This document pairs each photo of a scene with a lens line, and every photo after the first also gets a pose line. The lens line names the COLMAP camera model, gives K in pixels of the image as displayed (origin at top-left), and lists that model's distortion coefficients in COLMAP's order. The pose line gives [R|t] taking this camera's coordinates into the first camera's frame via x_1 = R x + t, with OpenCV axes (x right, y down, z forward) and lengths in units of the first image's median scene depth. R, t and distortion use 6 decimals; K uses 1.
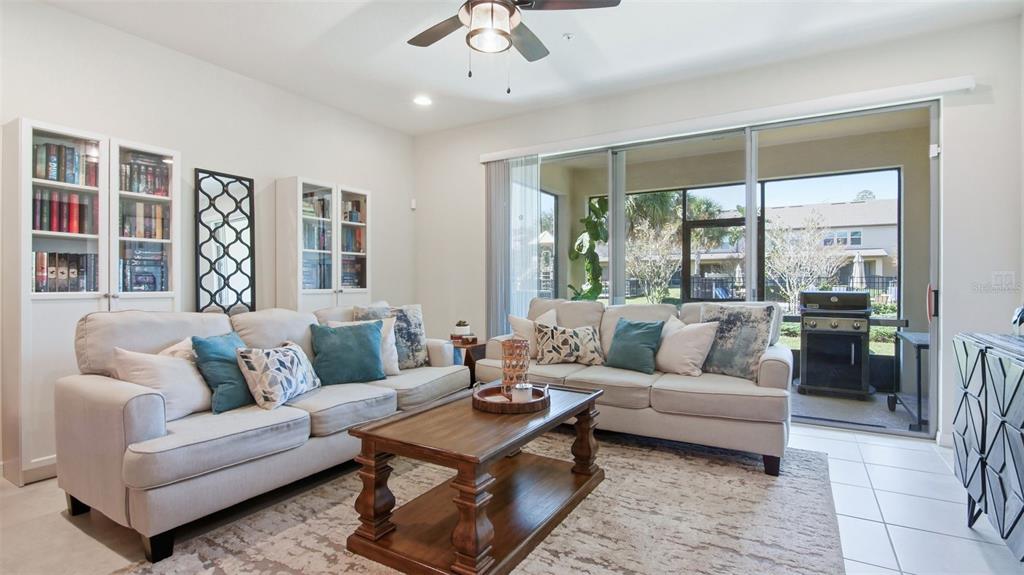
lens RADIAL K [[486.1, 0, 513.9], [0, 486.1, 291.7], [0, 0, 1]] dist [0.002356, -0.000217]
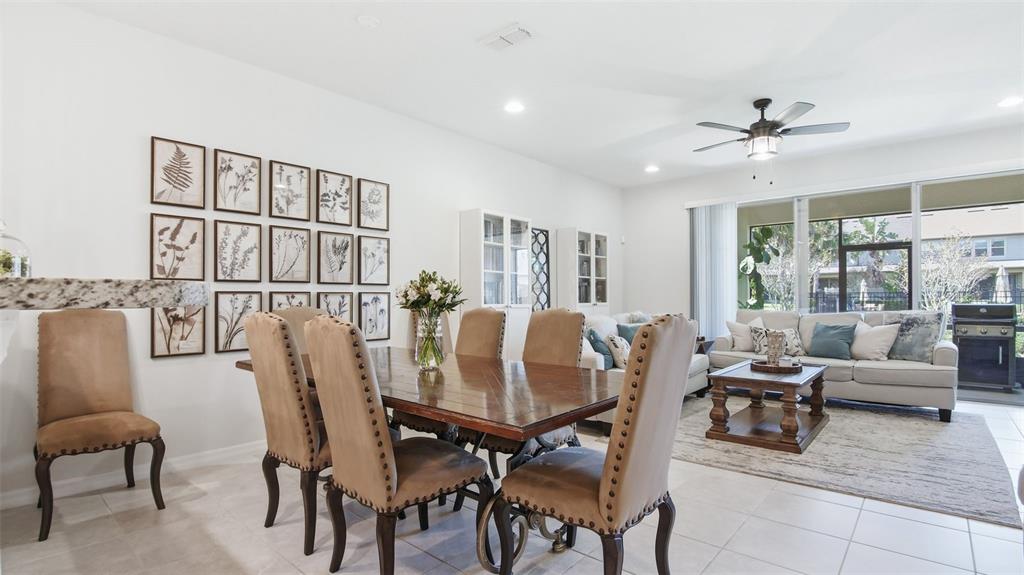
lens RADIAL K [[487.8, 0, 509.3], [0, 487.8, 304.0], [0, 0, 1]] dist [-0.026807, -0.000233]
pose [[0.982340, -0.003327, -0.187073, -0.320585], [0.001773, 0.999962, -0.008477, 0.008442], [0.187094, 0.007996, 0.982309, -0.437696]]
